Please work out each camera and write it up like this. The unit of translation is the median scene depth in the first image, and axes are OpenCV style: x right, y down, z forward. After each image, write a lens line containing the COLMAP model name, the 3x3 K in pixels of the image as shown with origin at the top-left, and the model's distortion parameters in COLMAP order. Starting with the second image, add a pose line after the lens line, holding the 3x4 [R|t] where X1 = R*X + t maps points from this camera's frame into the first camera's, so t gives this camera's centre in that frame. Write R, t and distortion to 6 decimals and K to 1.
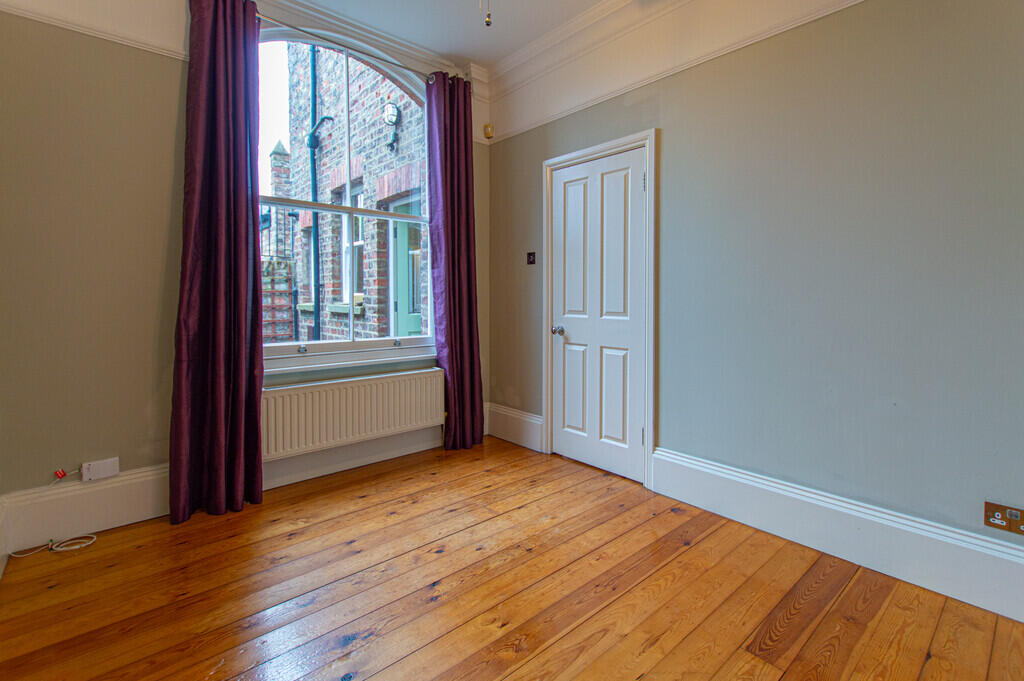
lens RADIAL K [[479.2, 0, 513.2], [0, 479.2, 314.5], [0, 0, 1]] dist [0.000478, -0.000147]
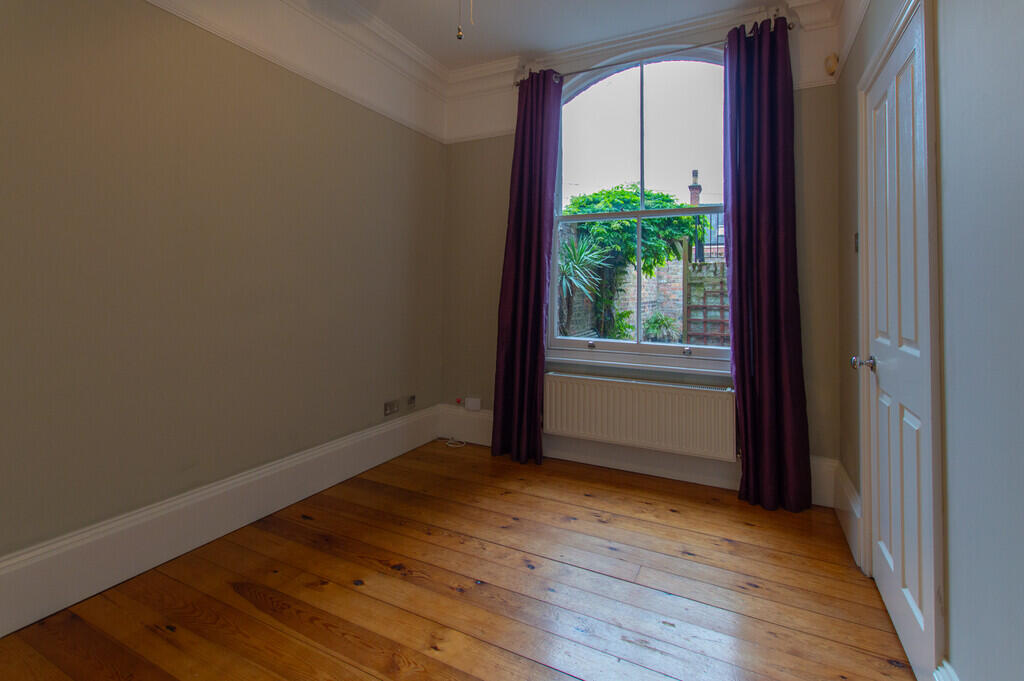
lens RADIAL K [[461.6, 0, 512.6], [0, 461.6, 282.1], [0, 0, 1]] dist [0.000483, -0.000180]
pose [[0.368121, -0.015829, -0.929643, 0.506709], [-0.044020, 0.998437, -0.034432, -0.029647], [0.928735, 0.053598, 0.366848, 0.431495]]
